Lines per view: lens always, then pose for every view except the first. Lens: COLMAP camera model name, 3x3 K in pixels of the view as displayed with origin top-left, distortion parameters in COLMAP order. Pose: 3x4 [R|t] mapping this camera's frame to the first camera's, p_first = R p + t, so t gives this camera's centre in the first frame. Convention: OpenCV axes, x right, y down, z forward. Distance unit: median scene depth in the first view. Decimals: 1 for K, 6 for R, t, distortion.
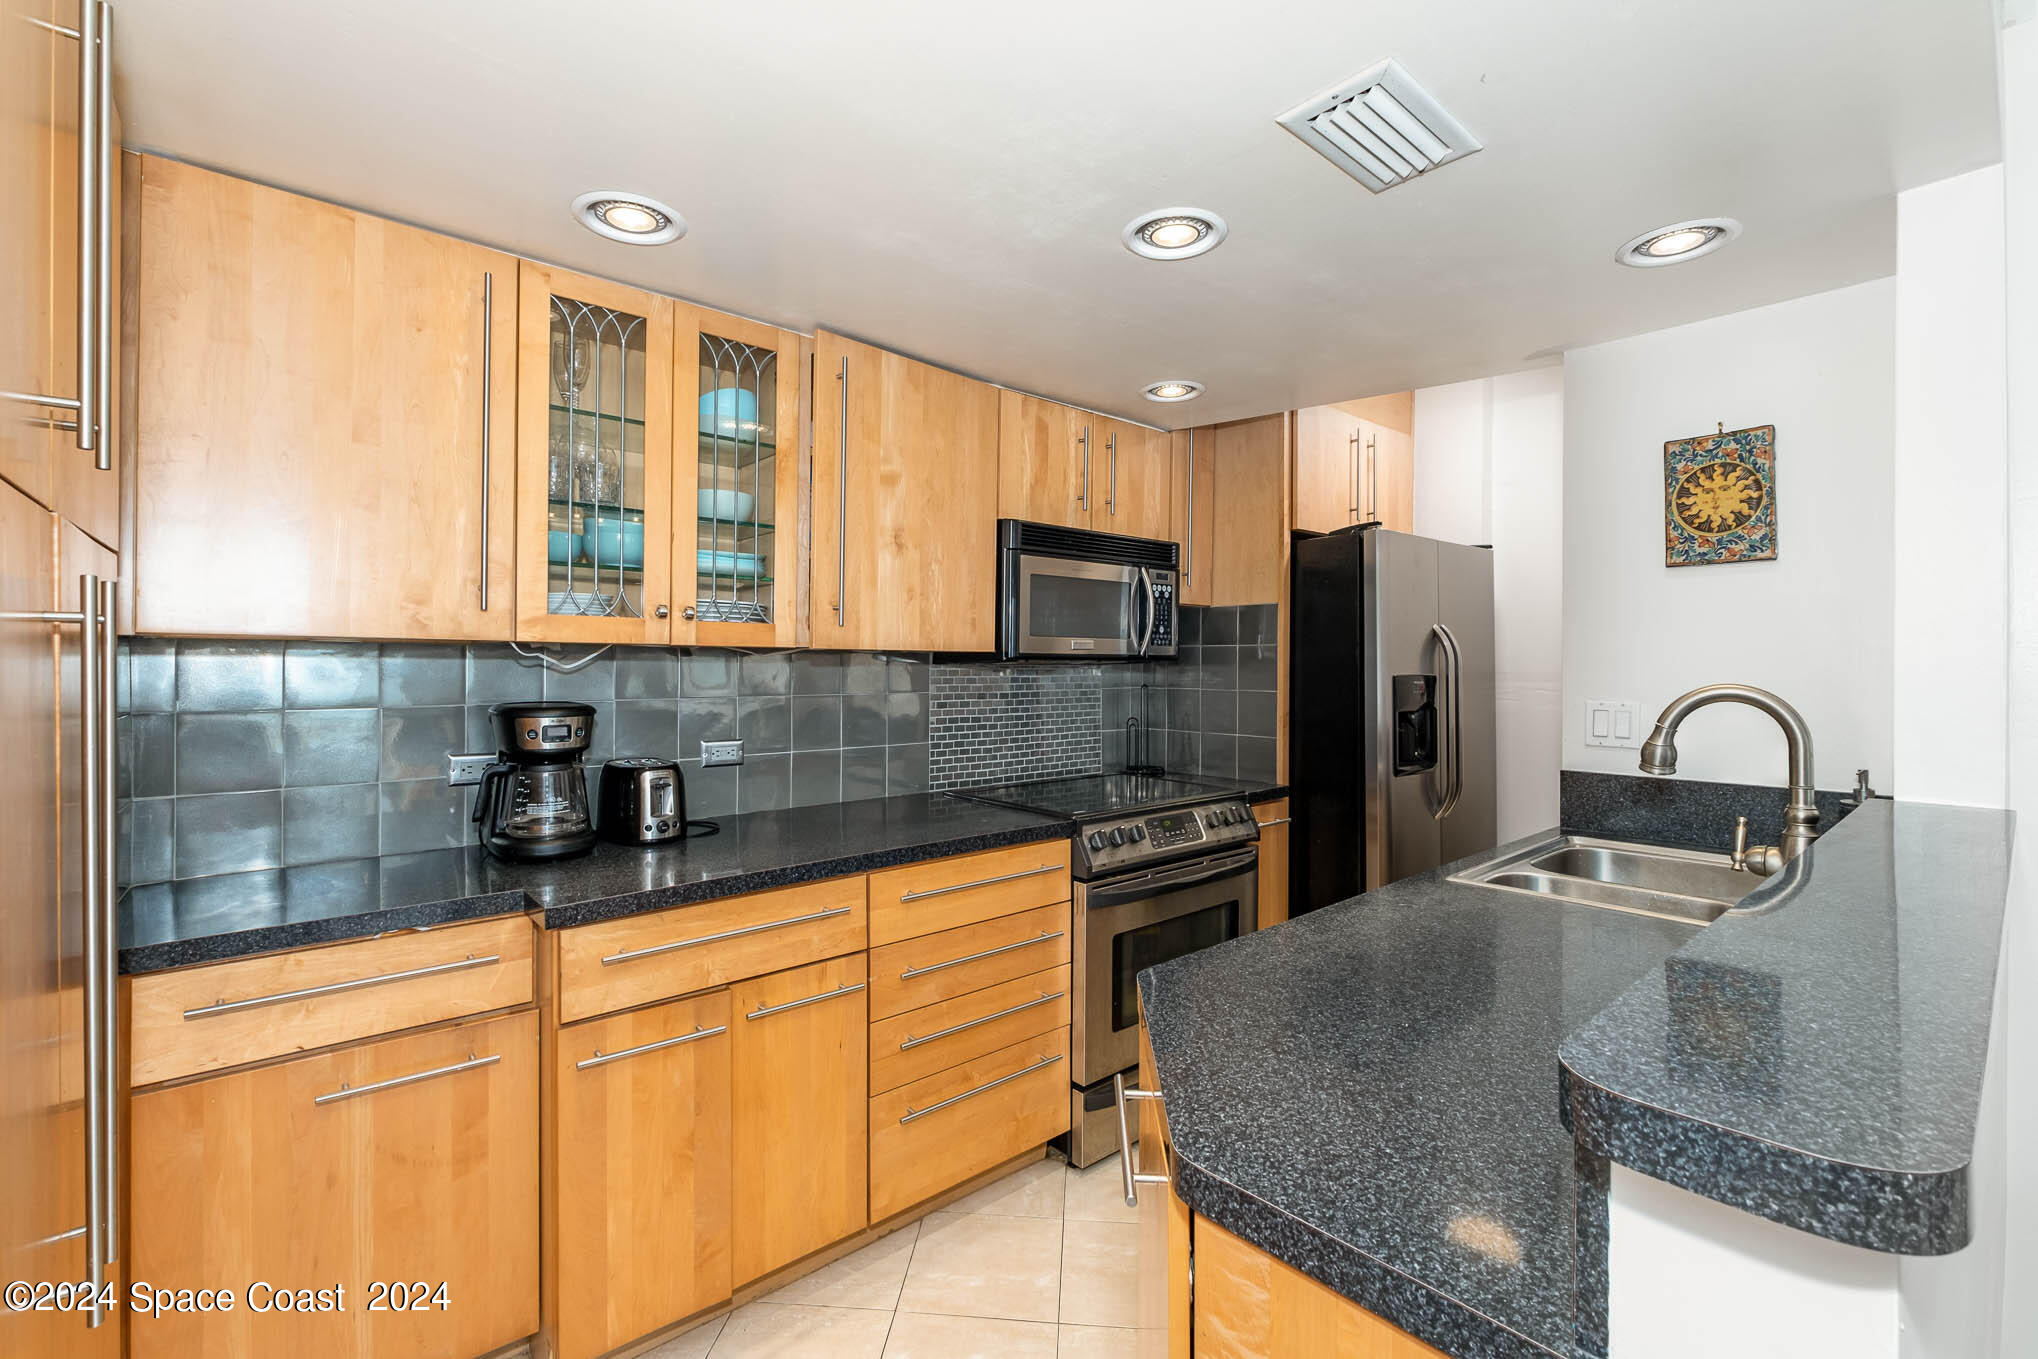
lens RADIAL K [[881.1, 0, 1015.0], [0, 881.1, 657.6], [0, 0, 1]] dist [-0.002459, -0.000328]
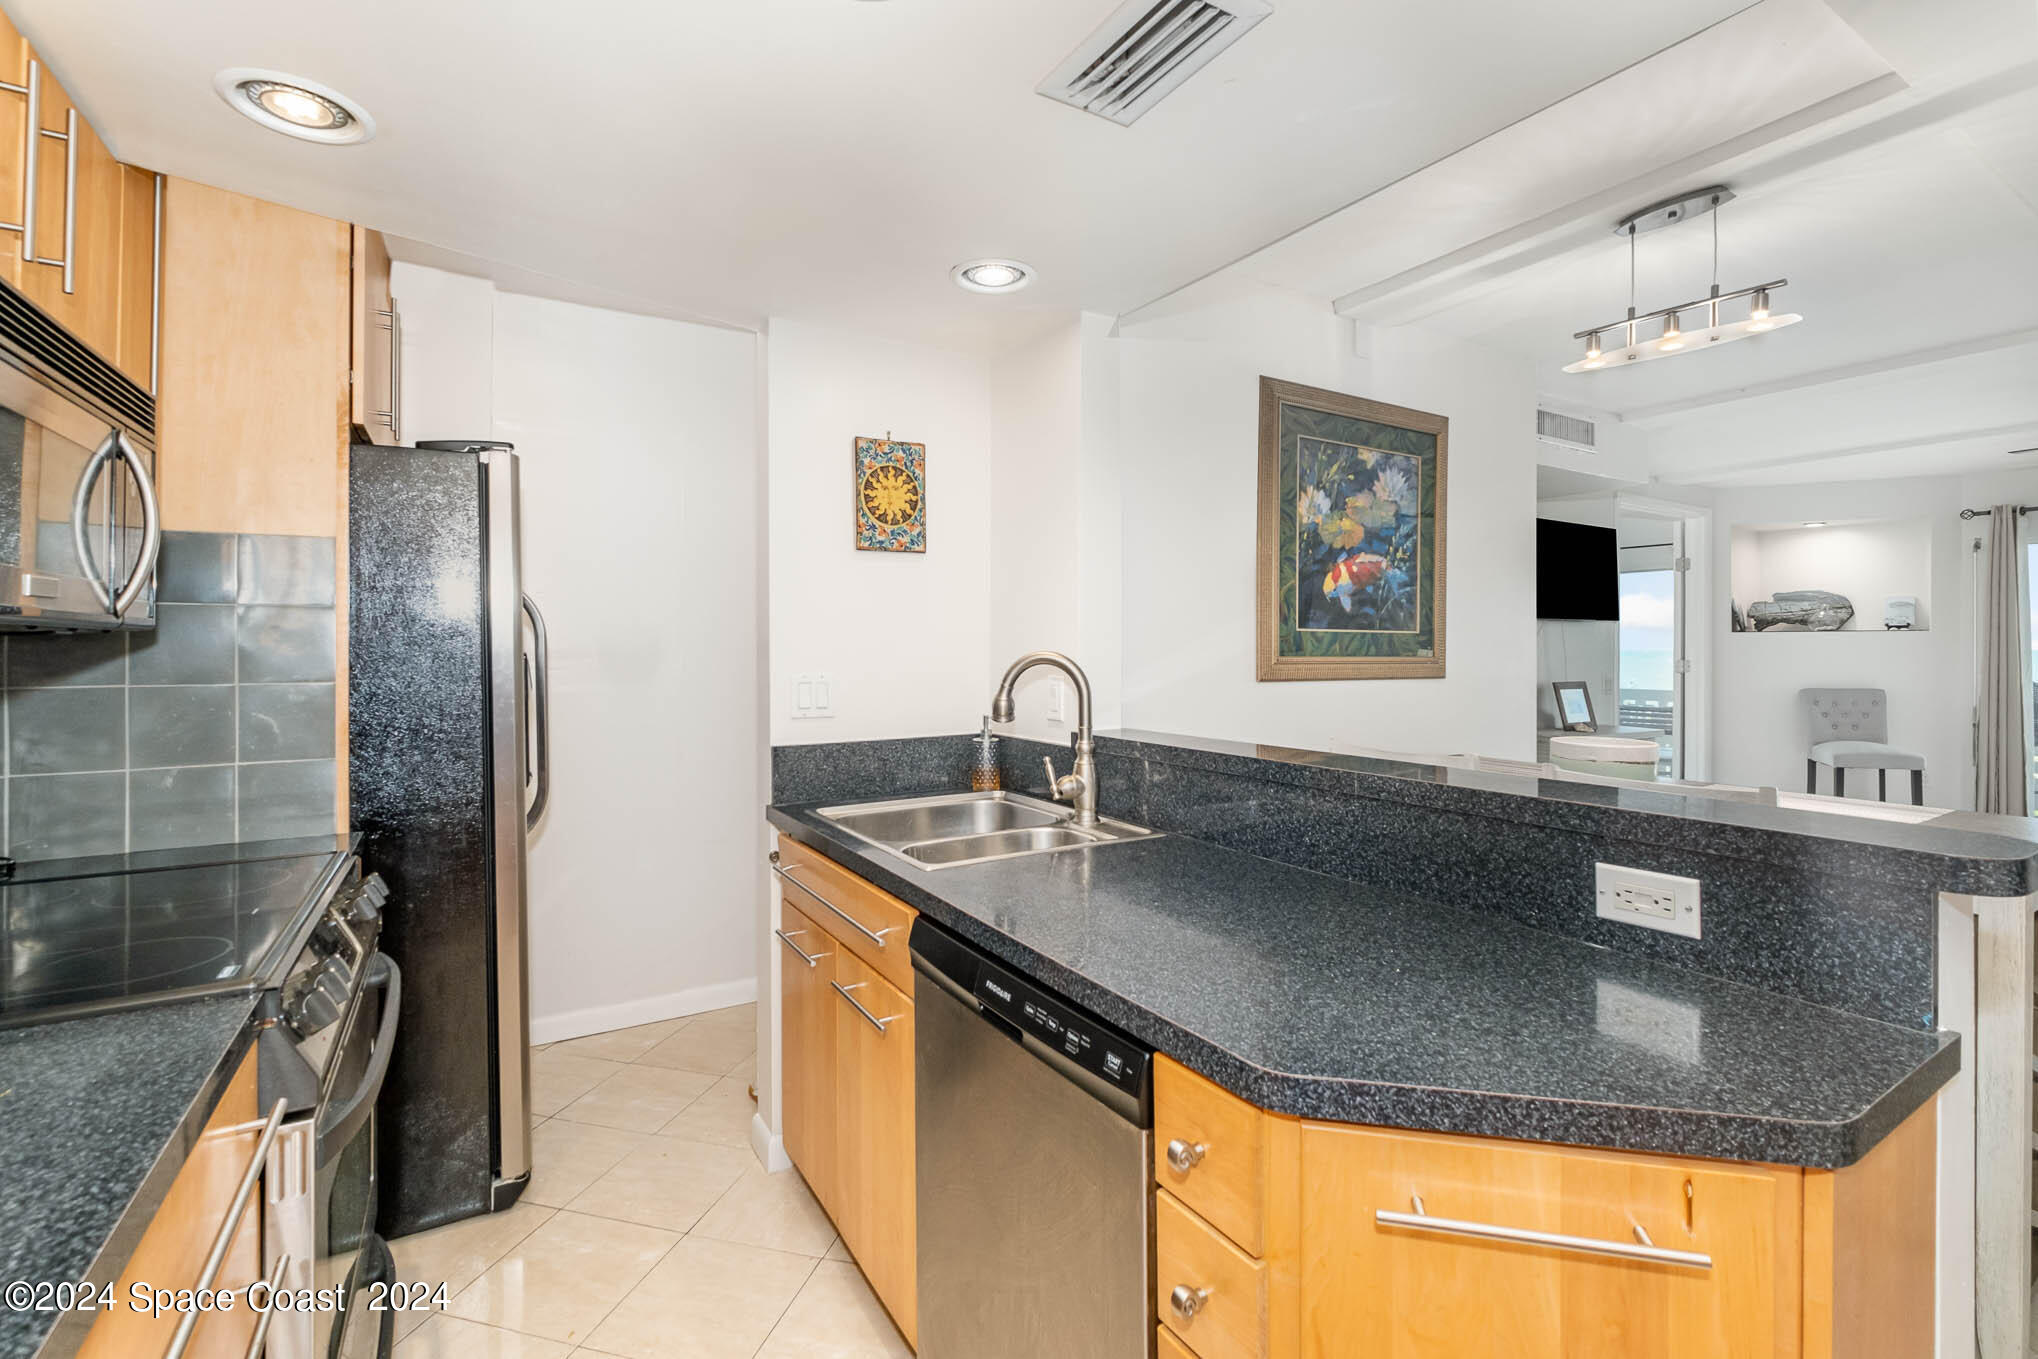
lens RADIAL K [[897.3, 0, 1017.5], [0, 897.3, 639.8], [0, 0, 1]] dist [0.001669, 0.000158]
pose [[0.168424, 0.000702, 0.985714, -0.343235], [-0.005836, 0.999983, 0.000285, 0.009110], [-0.985697, -0.005800, 0.168425, 0.620006]]
